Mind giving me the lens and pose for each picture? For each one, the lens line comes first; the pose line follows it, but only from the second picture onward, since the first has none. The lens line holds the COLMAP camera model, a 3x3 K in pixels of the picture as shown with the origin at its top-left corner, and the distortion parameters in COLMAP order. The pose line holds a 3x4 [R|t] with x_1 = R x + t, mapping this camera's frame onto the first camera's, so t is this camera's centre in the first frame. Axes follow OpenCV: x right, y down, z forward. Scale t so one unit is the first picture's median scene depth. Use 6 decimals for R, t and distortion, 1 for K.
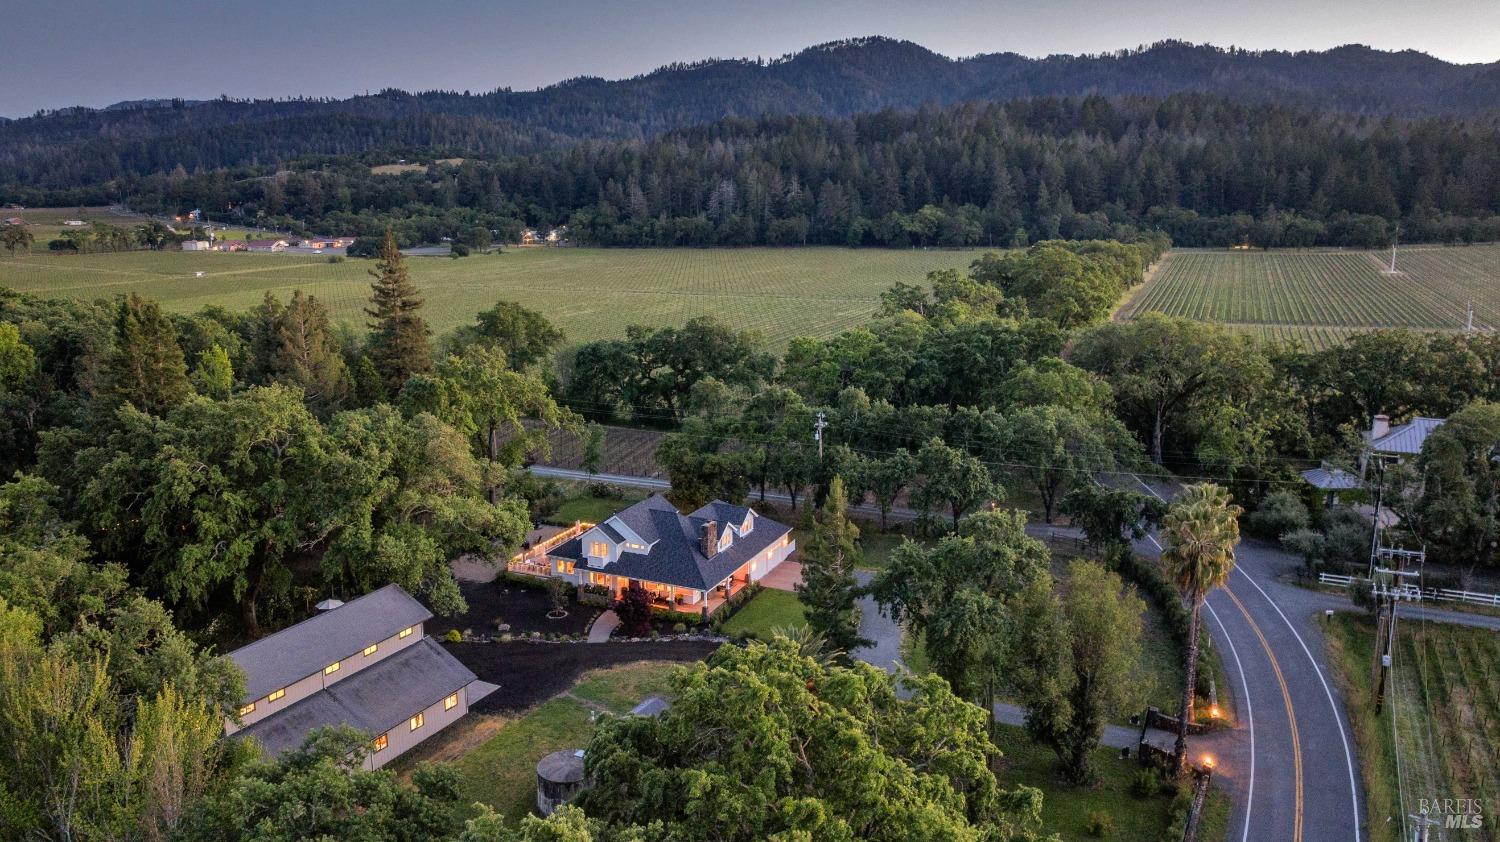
lens RADIAL K [[1071.3, 0, 750.0], [0, 1071.3, 421.0], [0, 0, 1]] dist [-0.004991, 0.000412]
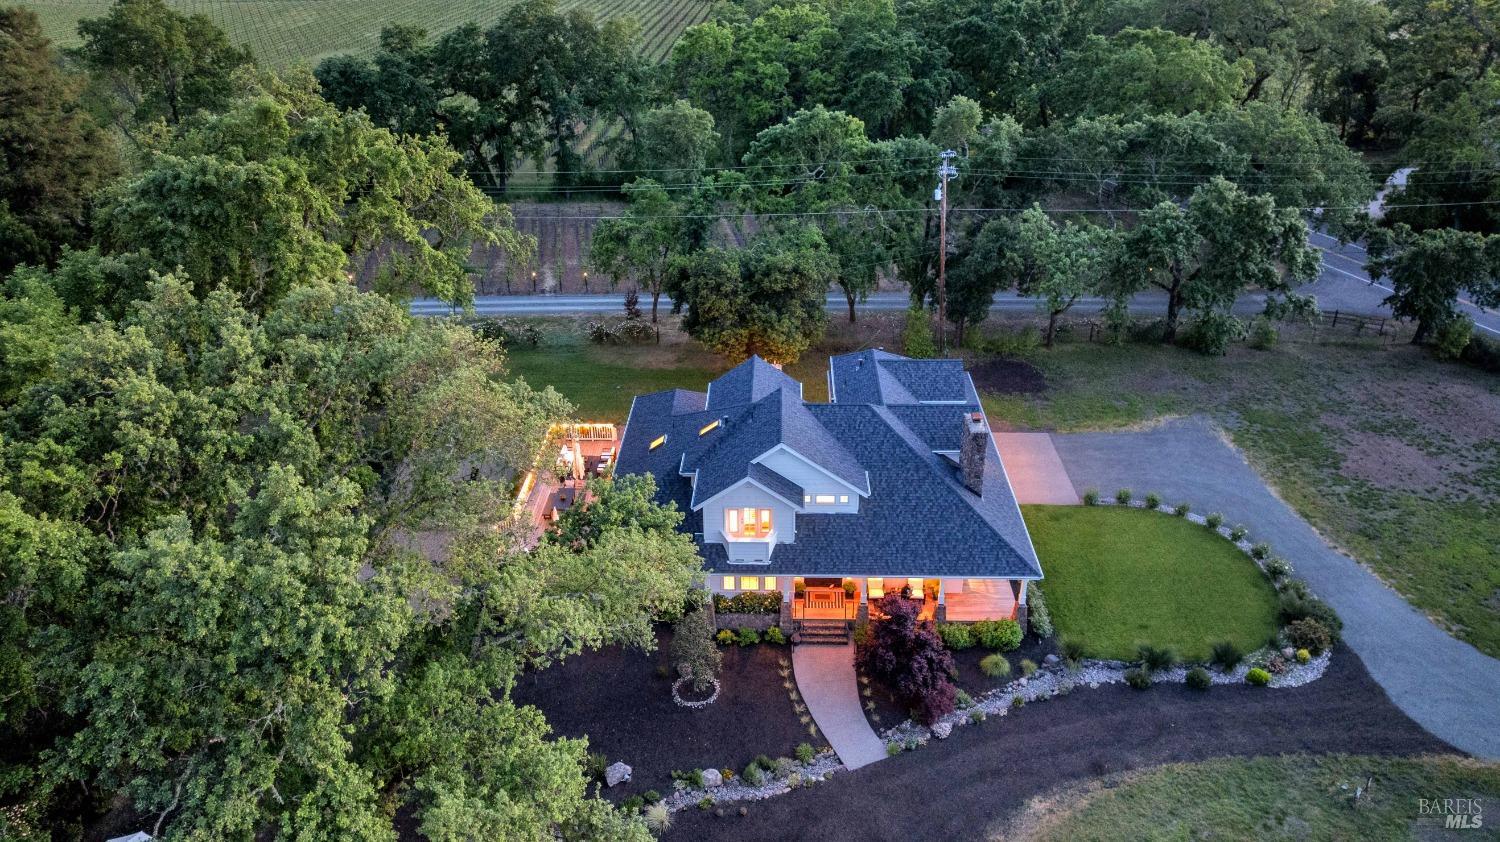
lens RADIAL K [[1051.8, 0, 760.3], [0, 1051.8, 427.7], [0, 0, 1]] dist [-0.010538, 0.004078]
pose [[0.923311, -0.187366, 0.335247, -0.272966], [0.092041, 0.955434, 0.280490, -0.037374], [-0.372860, -0.228123, 0.899408, 0.616970]]
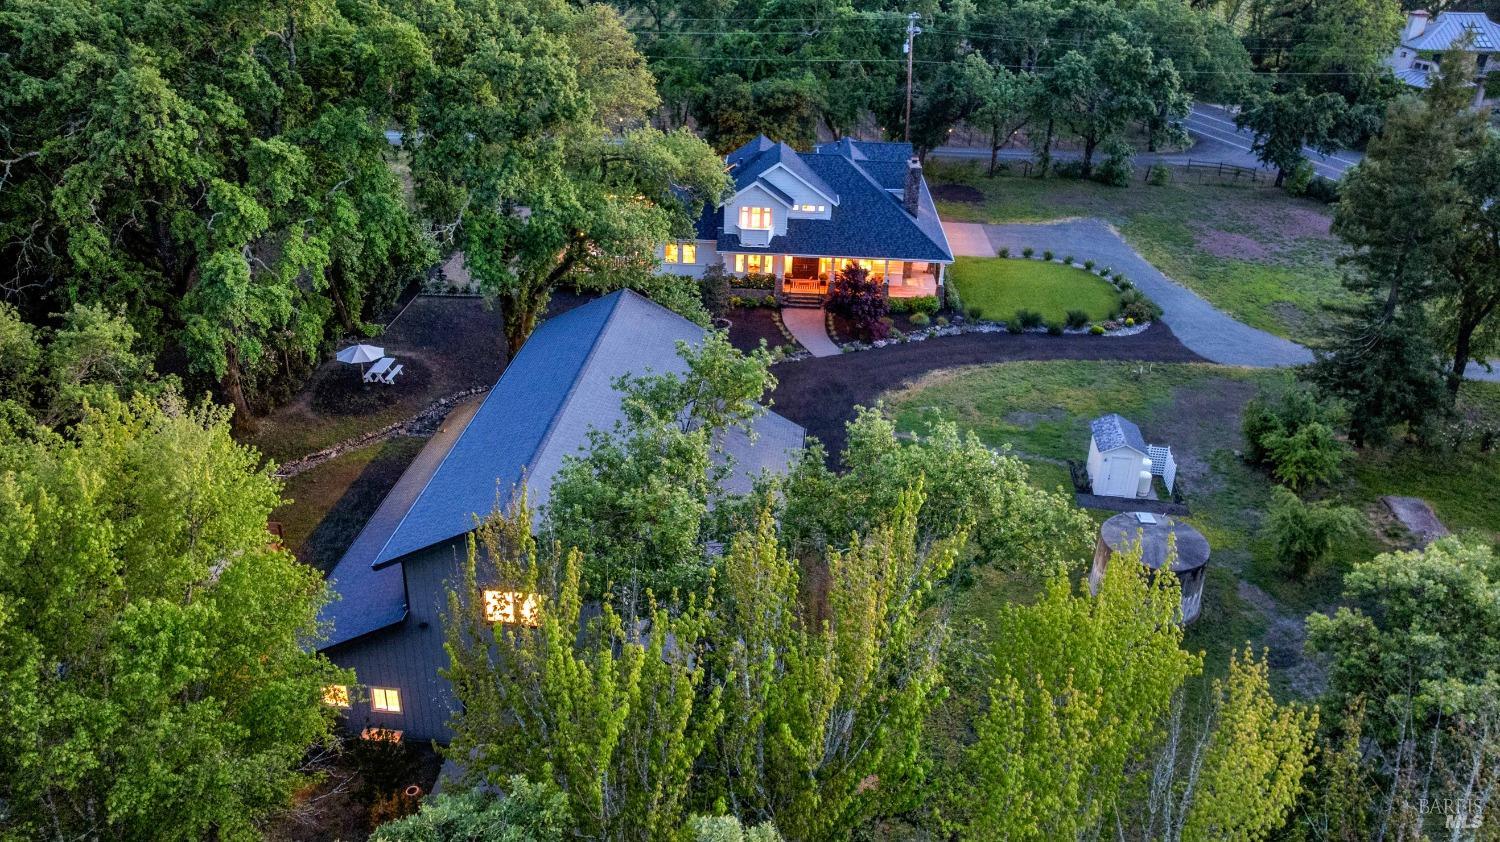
lens RADIAL K [[1121.3, 0, 765.5], [0, 1121.3, 389.2], [0, 0, 1]] dist [-0.011698, -0.005973]
pose [[0.924757, -0.140573, 0.353643, -0.385694], [0.050940, 0.966637, 0.251033, 0.050440], [-0.377133, -0.214130, 0.901066, 0.369845]]
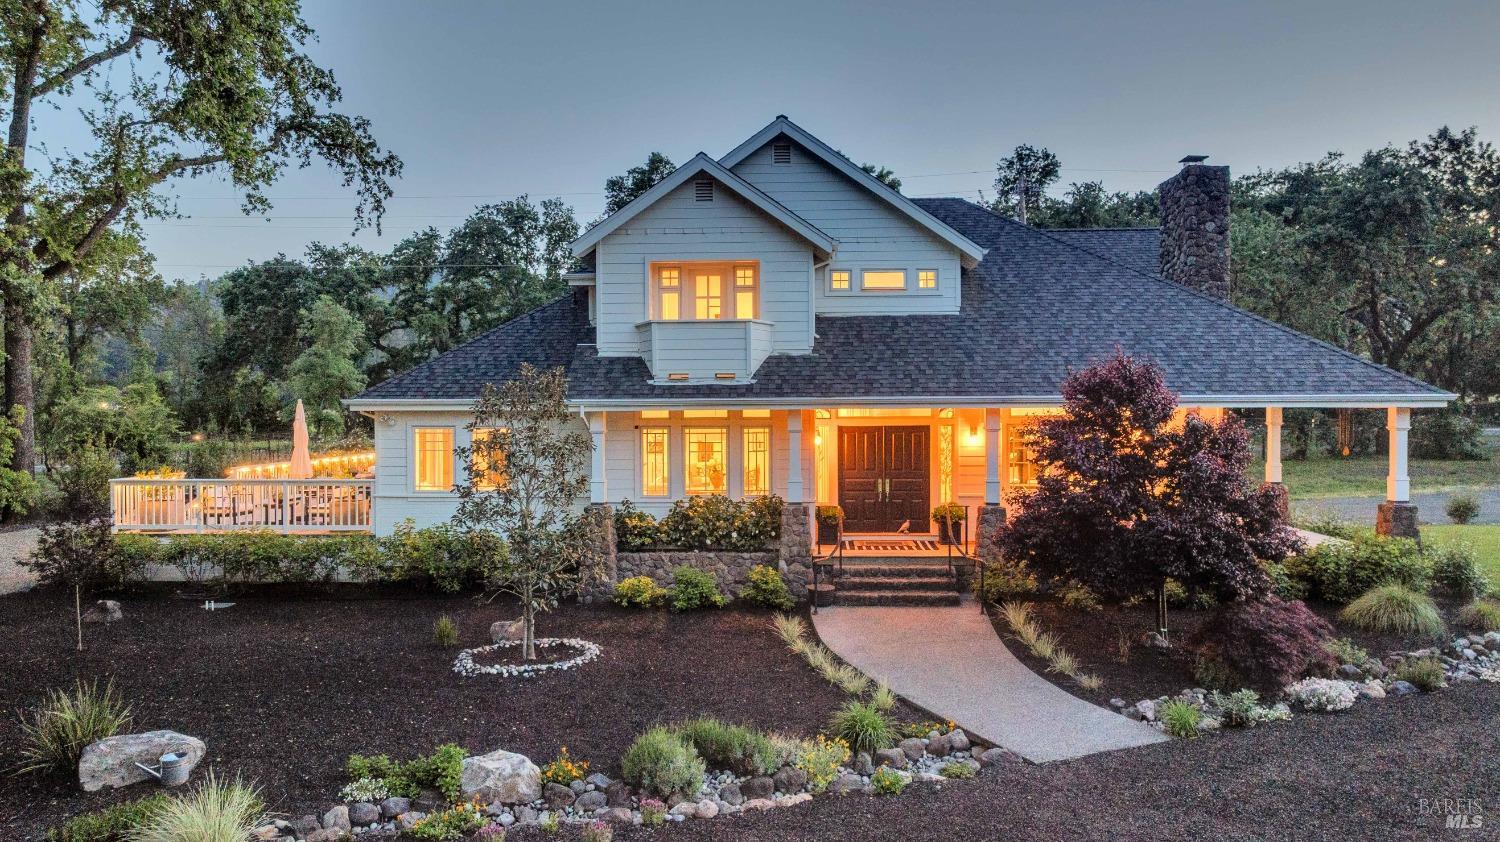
lens RADIAL K [[1071.3, 0, 750.0], [0, 1071.3, 421.0], [0, 0, 1]] dist [-0.004991, 0.000412]
pose [[0.932277, -0.012270, 0.361538, -0.199976], [0.084514, 0.979154, -0.184701, 0.174662], [-0.351735, 0.202748, 0.913879, 0.829620]]
